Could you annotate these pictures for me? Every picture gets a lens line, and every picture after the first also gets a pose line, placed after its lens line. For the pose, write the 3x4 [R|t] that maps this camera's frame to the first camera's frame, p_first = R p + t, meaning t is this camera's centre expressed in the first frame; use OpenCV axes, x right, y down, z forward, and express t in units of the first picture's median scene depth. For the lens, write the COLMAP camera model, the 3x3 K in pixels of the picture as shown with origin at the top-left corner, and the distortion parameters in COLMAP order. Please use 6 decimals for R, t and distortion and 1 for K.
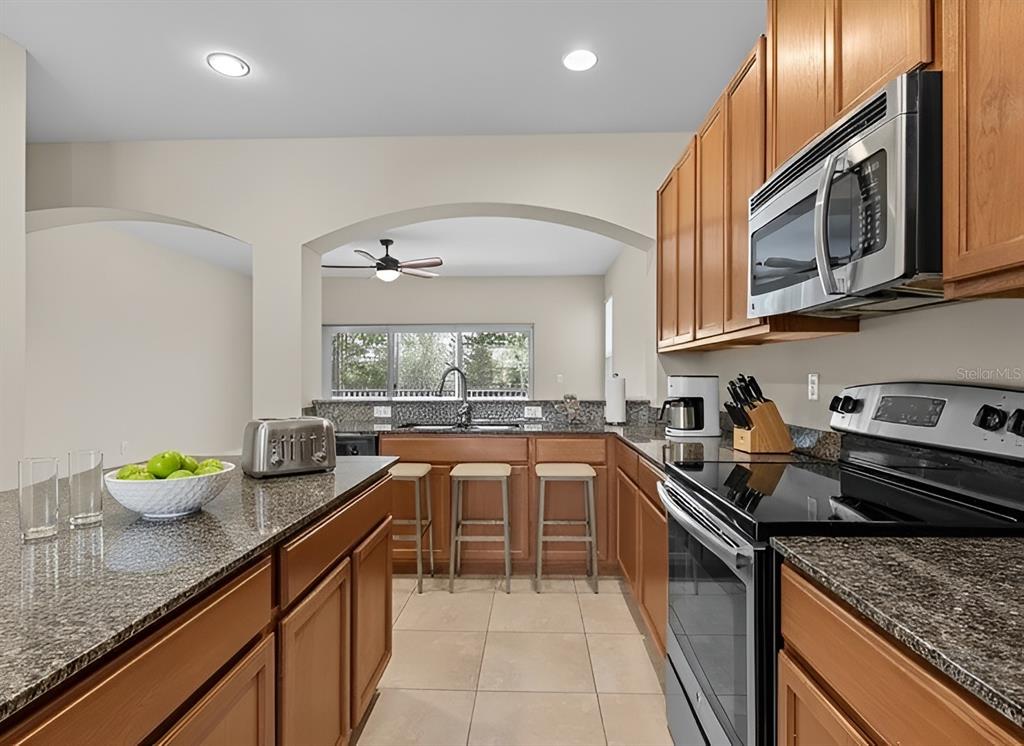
lens RADIAL K [[525.8, 0, 513.7], [0, 525.8, 374.0], [0, 0, 1]] dist [0.023682, -0.000794]
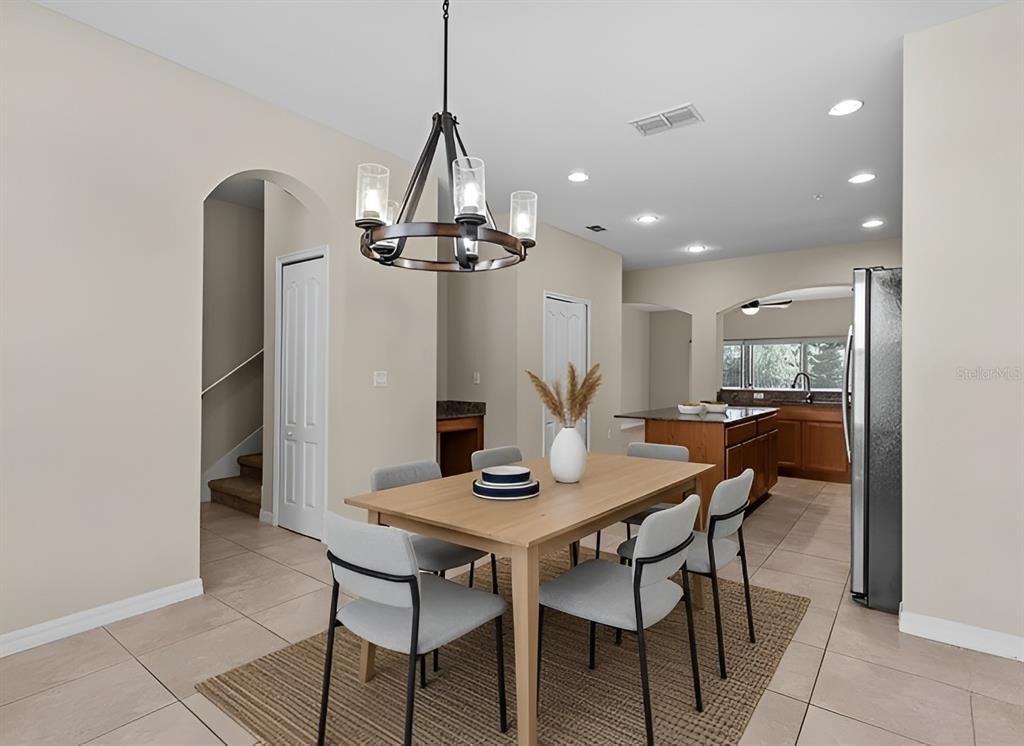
lens RADIAL K [[525.8, 0, 513.7], [0, 525.8, 374.7], [0, 0, 1]] dist [0.023682, -0.000794]
pose [[0.823805, -0.000132, -0.566874, 0.108357], [-0.001130, 0.999998, -0.001875, -0.002093], [0.566873, 0.002186, 0.823803, -1.118898]]
